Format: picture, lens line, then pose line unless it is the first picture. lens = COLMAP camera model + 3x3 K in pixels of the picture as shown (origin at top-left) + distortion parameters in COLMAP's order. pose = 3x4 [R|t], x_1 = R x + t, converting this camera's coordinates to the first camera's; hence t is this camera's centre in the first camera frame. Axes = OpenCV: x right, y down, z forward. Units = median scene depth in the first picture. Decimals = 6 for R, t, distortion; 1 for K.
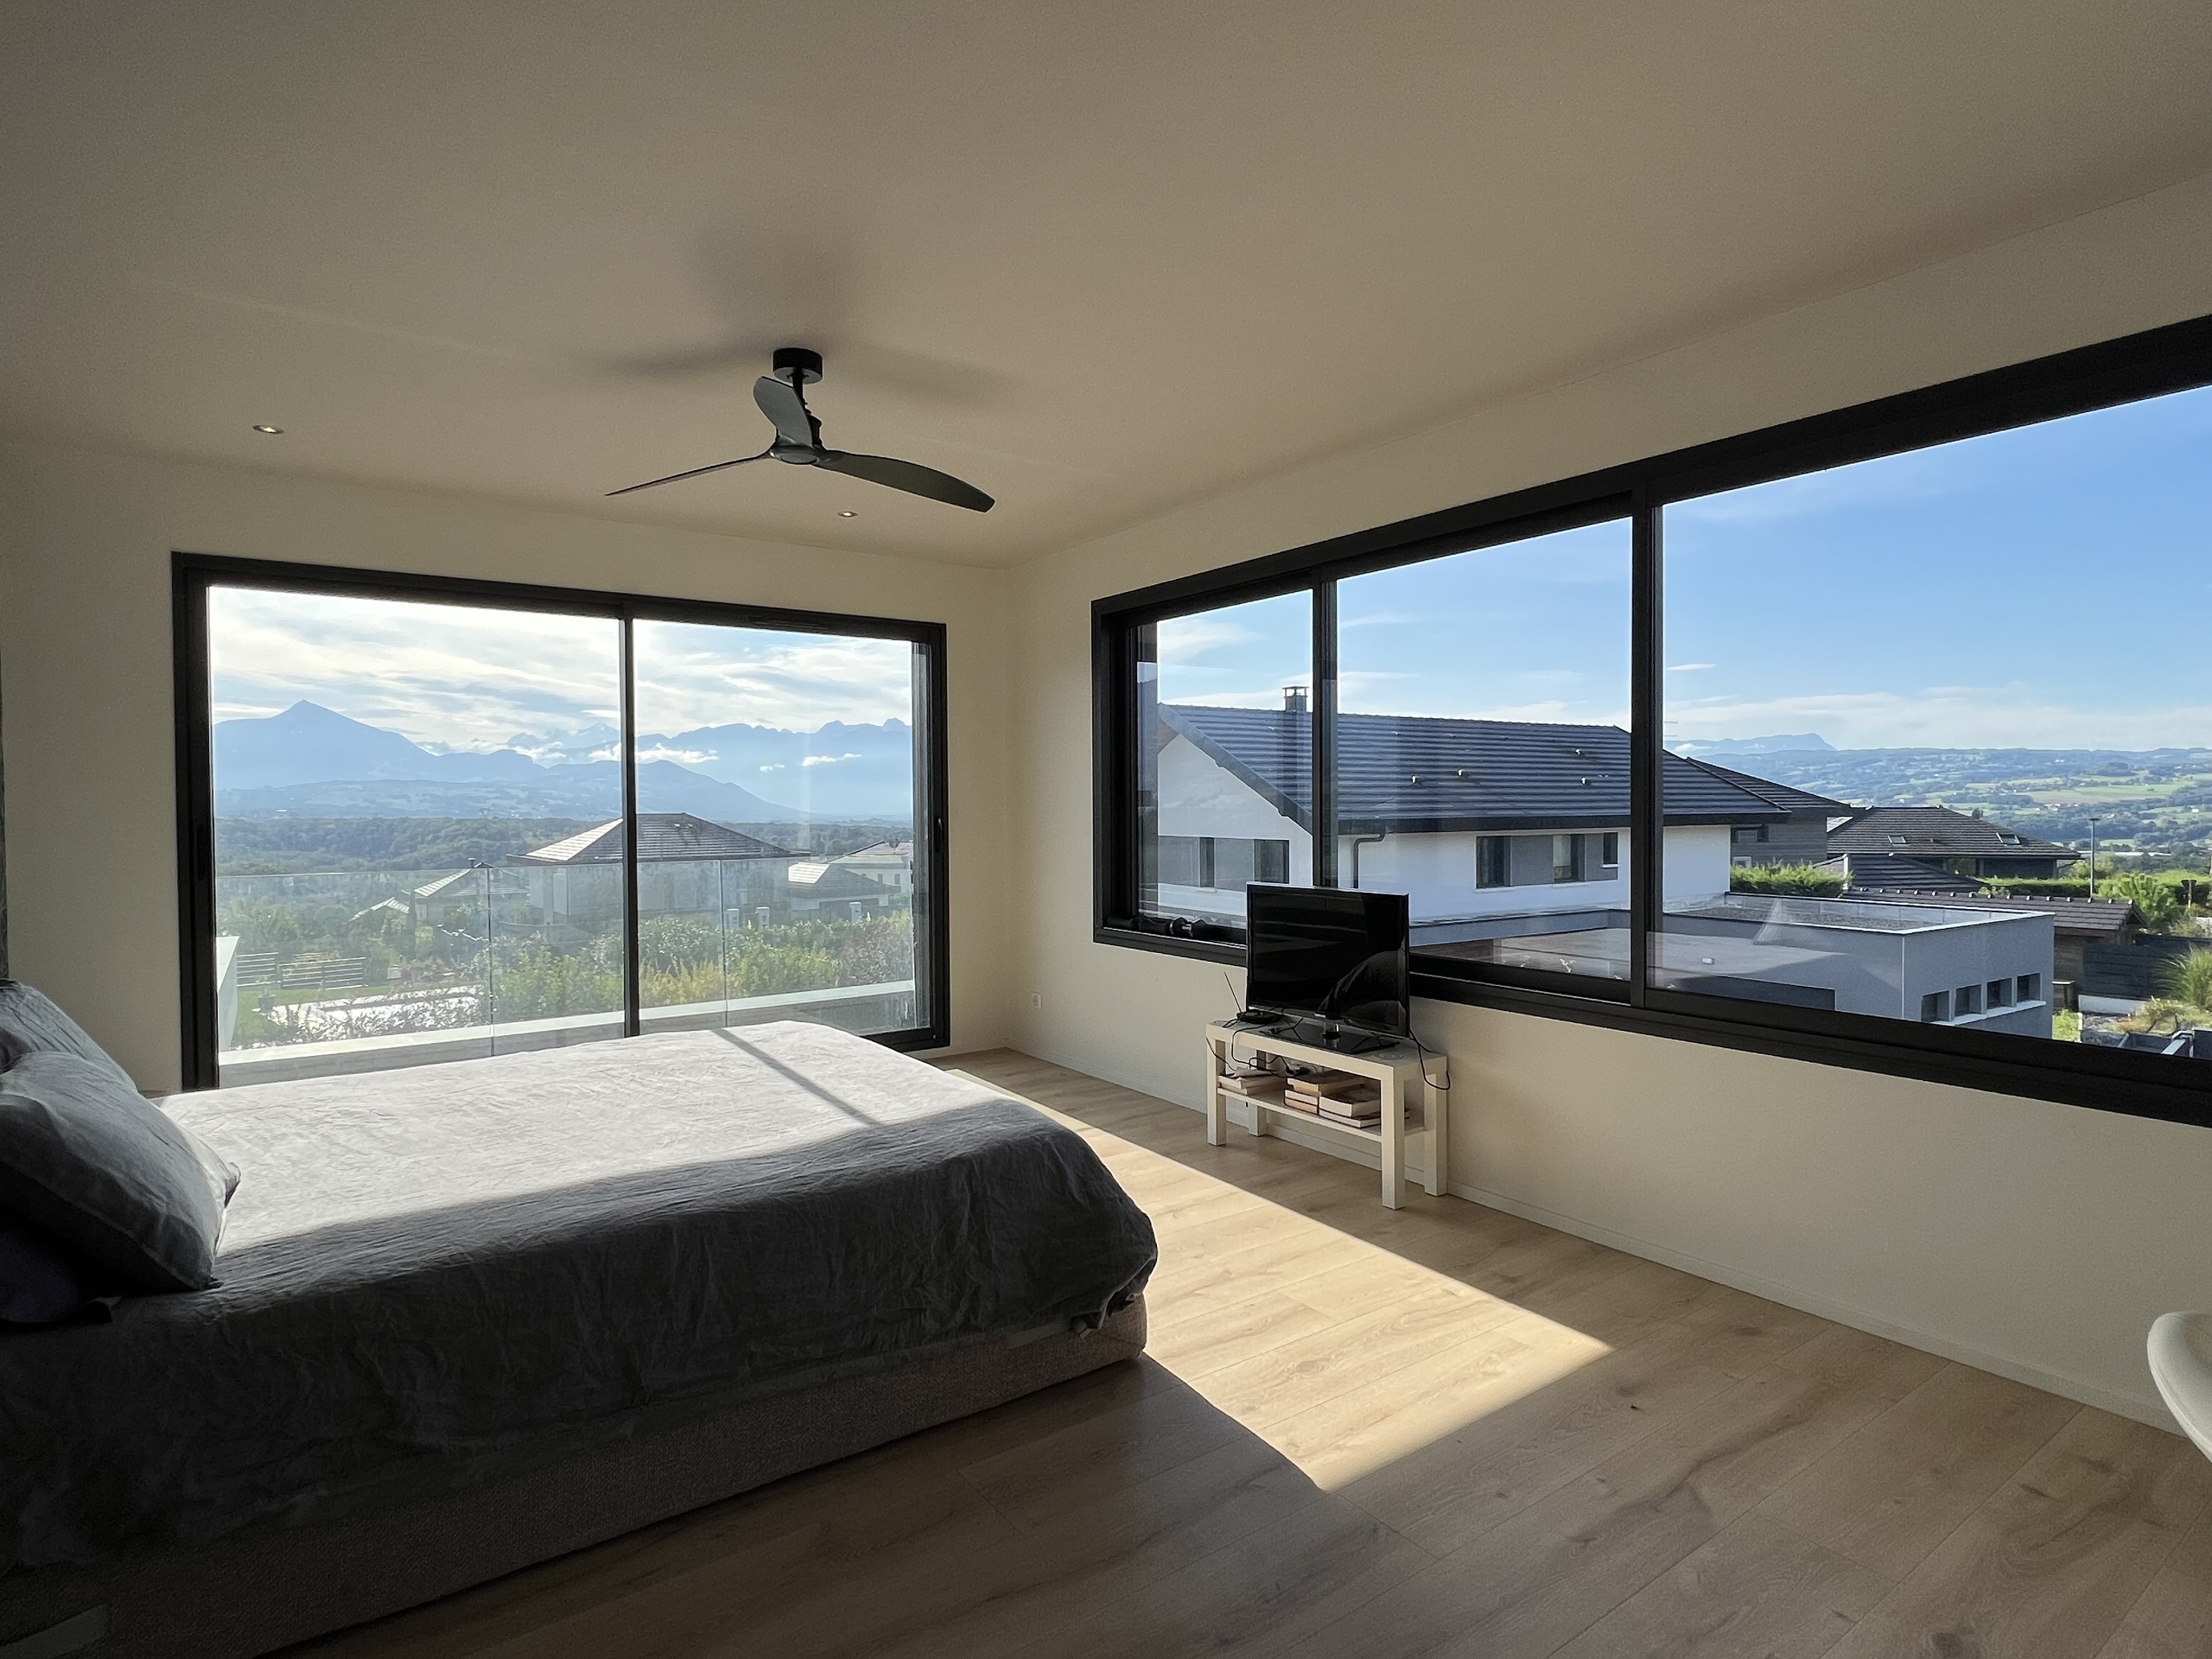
lens RADIAL K [[1127.8, 0, 1103.0], [0, 1127.8, 816.5], [0, 0, 1]] dist [-0.003124, -0.000376]
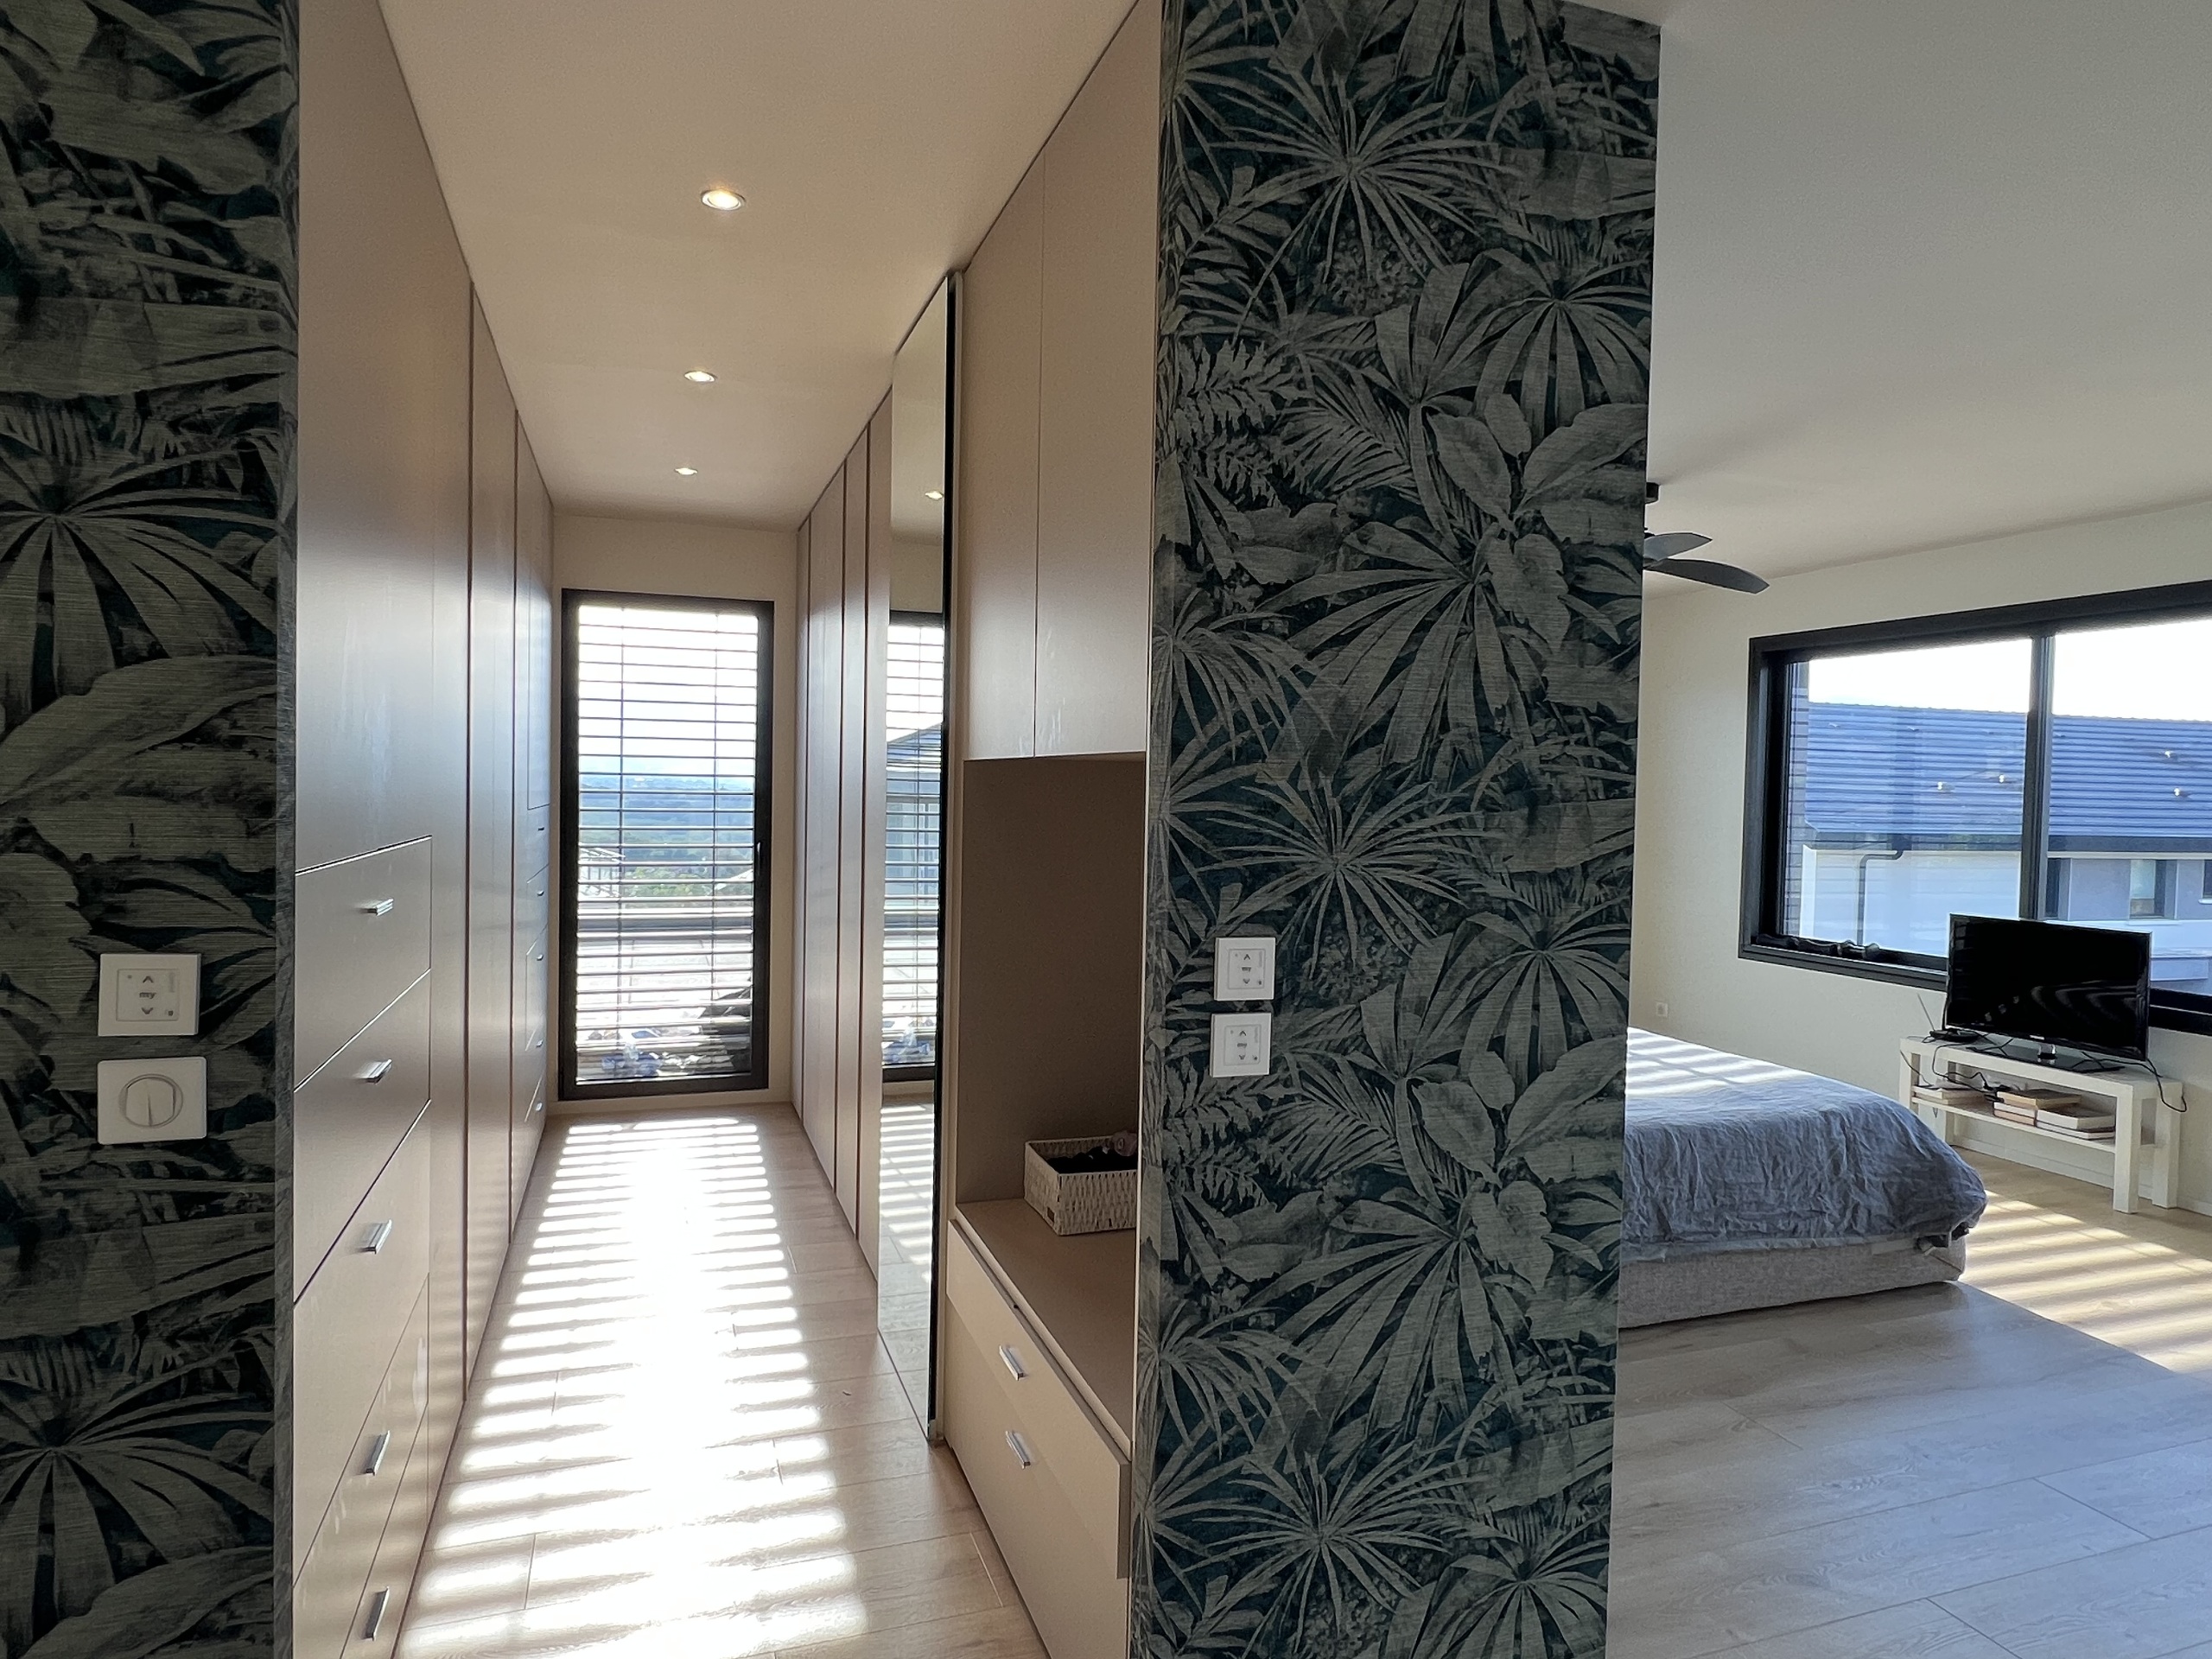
lens RADIAL K [[1303.9, 0, 1106.0], [0, 1303.9, 829.5], [0, 0, 1]] dist [0.003967, 0.003940]
pose [[0.965856, 0.035717, -0.256607, -0.394165], [-0.030551, 0.999243, 0.024094, -0.030906], [0.257273, -0.015432, 0.966216, -0.499097]]
